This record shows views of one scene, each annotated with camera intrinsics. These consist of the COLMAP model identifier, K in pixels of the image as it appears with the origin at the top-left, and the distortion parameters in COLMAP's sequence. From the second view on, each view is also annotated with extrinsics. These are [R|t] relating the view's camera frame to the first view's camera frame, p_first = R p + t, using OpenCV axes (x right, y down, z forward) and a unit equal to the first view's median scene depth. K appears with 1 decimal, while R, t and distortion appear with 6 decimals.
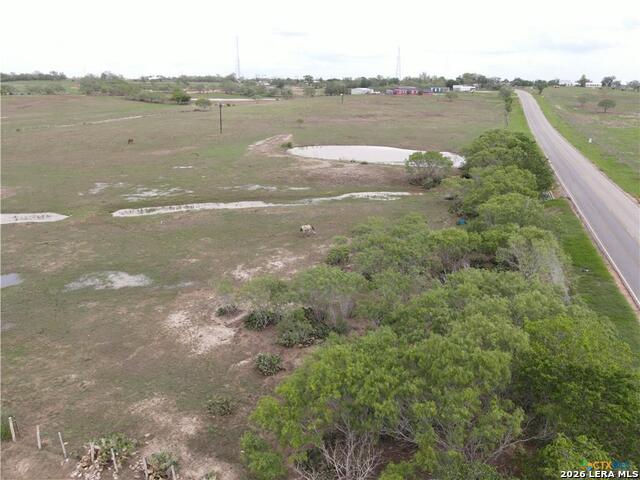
lens RADIAL K [[456.9, 0, 320.0], [0, 456.9, 240.0], [0, 0, 1]] dist [0.003345, 0.007275]
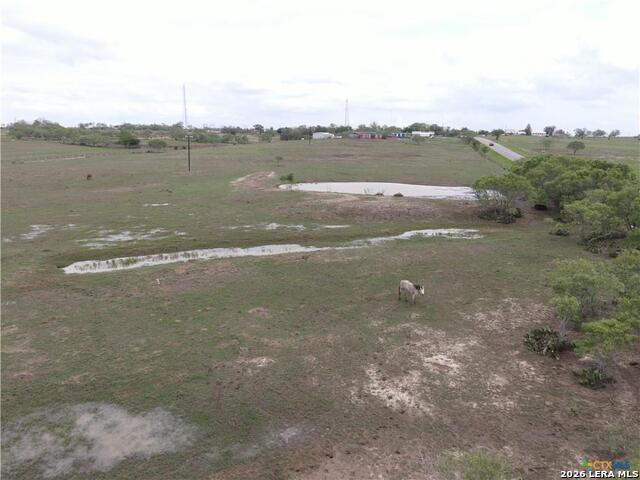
lens RADIAL K [[456.9, 0, 320.0], [0, 456.9, 240.0], [0, 0, 1]] dist [0.003345, 0.007275]
pose [[0.992245, -0.023305, 0.122092, -0.156410], [0.036581, 0.993515, -0.107655, -0.015222], [-0.118792, 0.111286, 0.986663, 0.295891]]
